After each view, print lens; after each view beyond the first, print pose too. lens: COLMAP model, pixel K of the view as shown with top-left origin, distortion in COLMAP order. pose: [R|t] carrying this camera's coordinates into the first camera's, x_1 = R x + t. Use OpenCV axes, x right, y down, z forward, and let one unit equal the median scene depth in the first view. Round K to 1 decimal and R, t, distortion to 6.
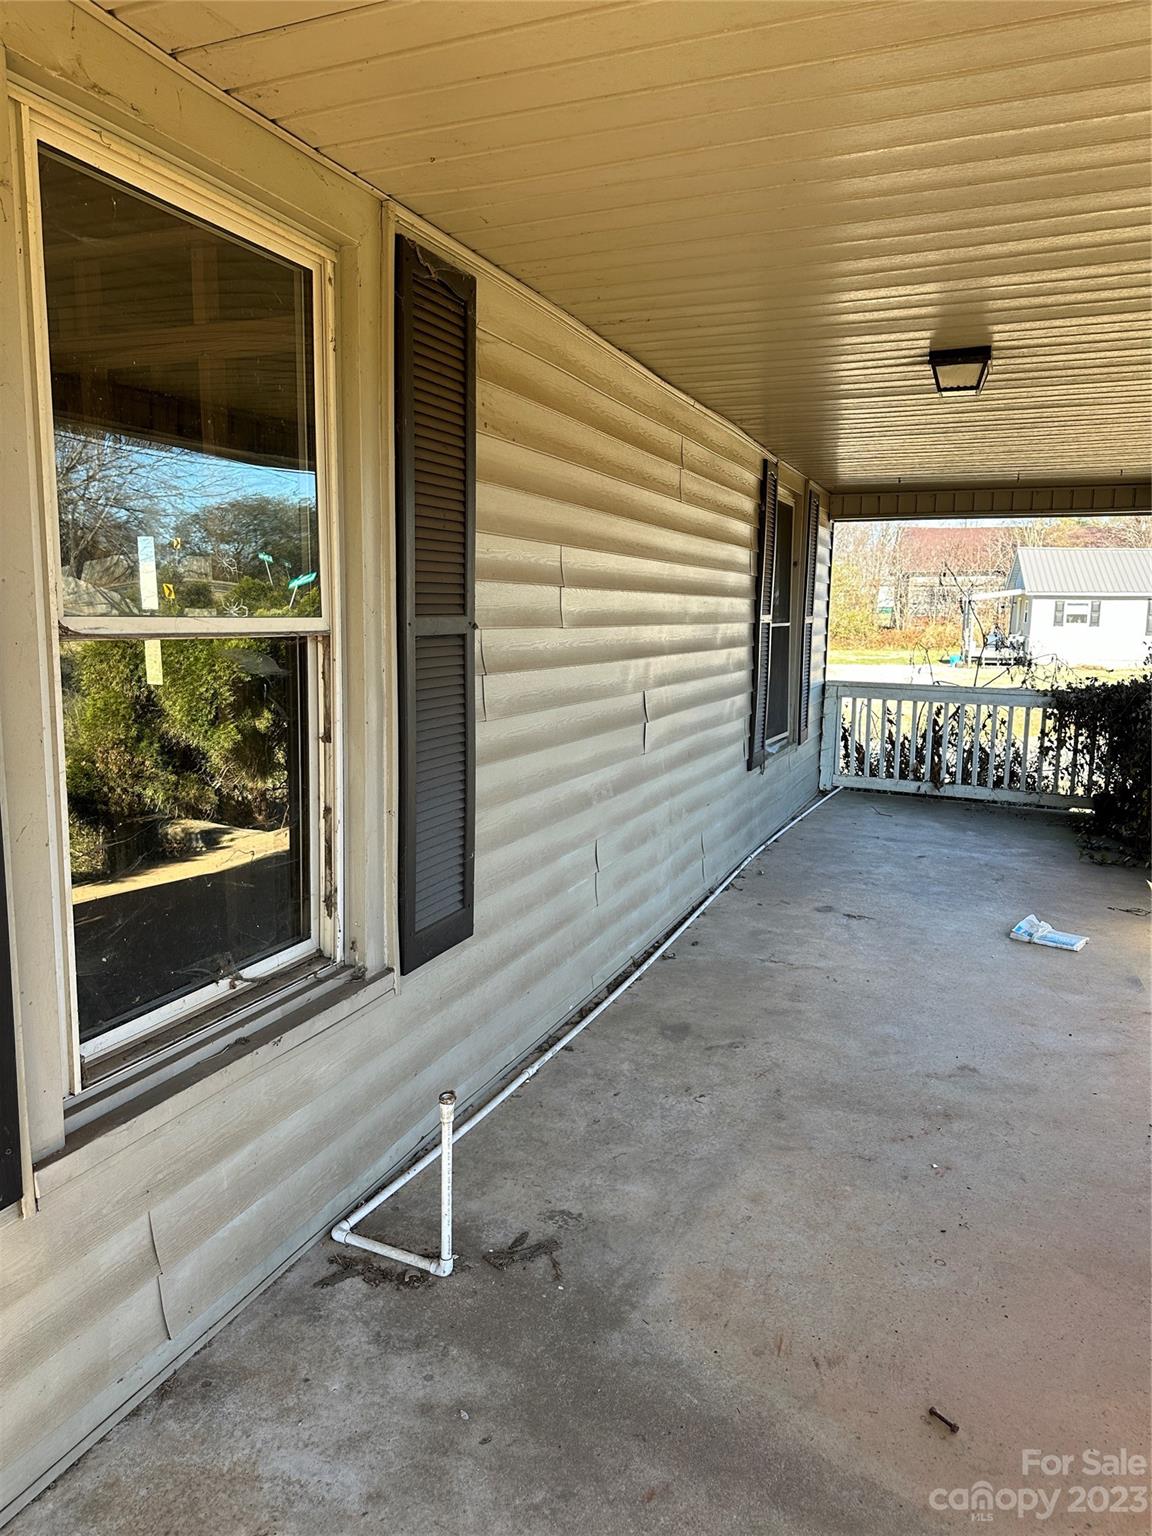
lens RADIAL K [[1080.3, 0, 598.6], [0, 1080.3, 777.1], [0, 0, 1]] dist [0.052601, -0.047667]
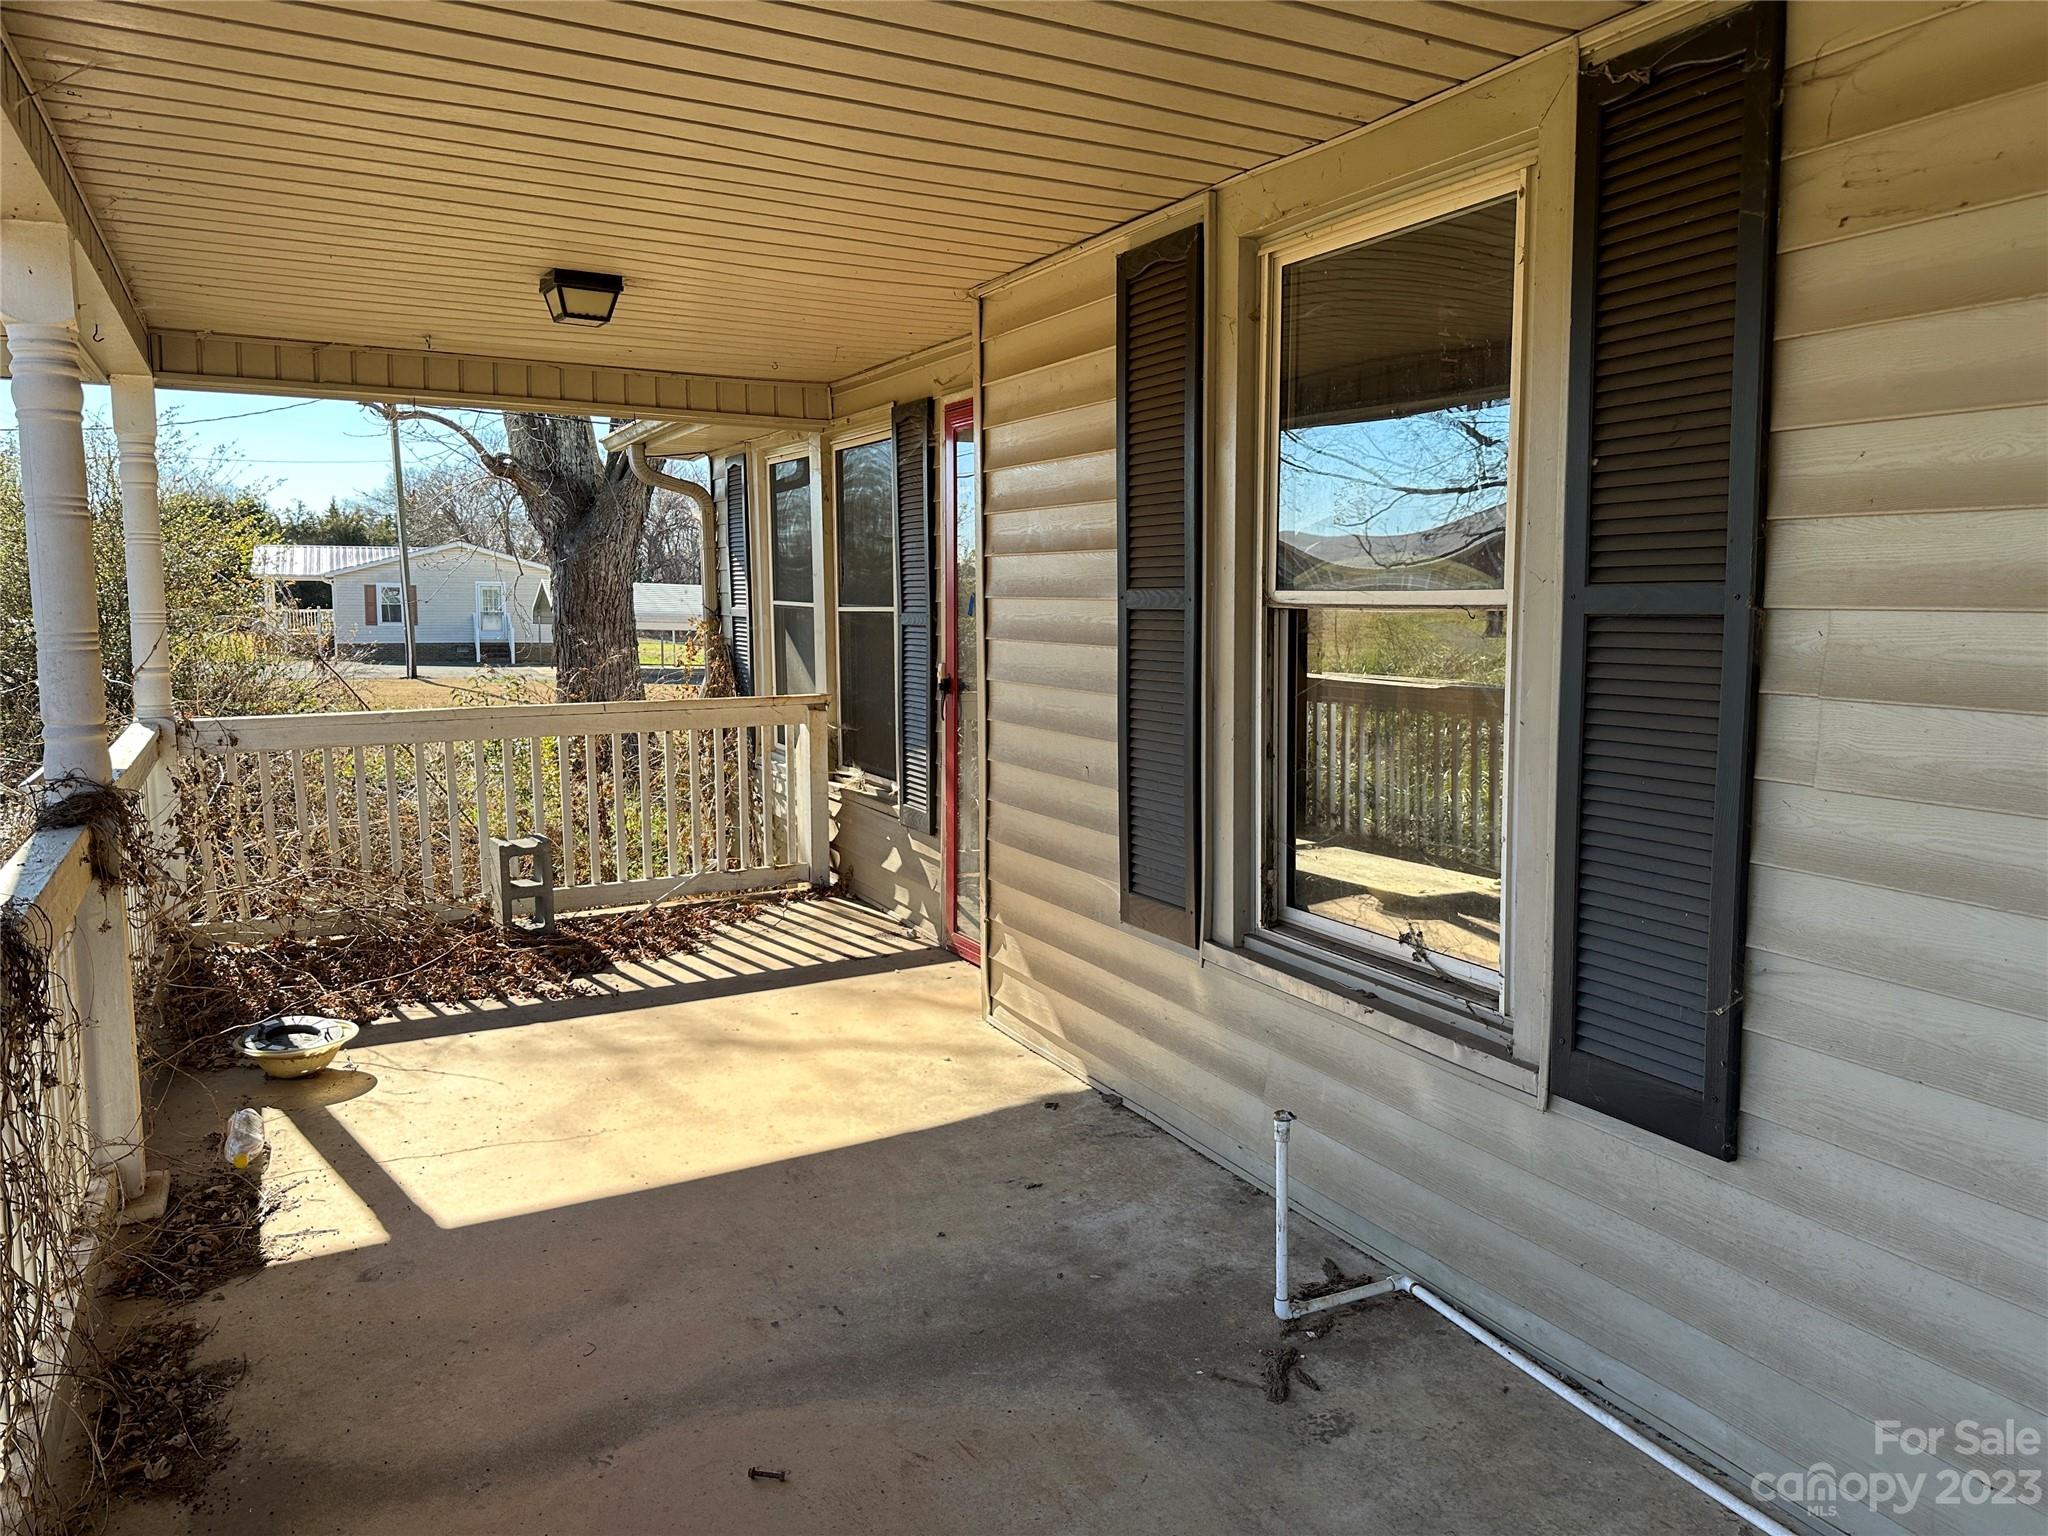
lens RADIAL K [[1440.4, 0, 1032.4], [0, 1440.4, 780.2], [0, 0, 1]] dist [0.052601, -0.047667]
pose [[-0.657016, 0.081683, -0.749438, 0.868334], [-0.131399, 0.966488, 0.220535, -0.210625], [0.742337, 0.243370, -0.624265, 1.512462]]
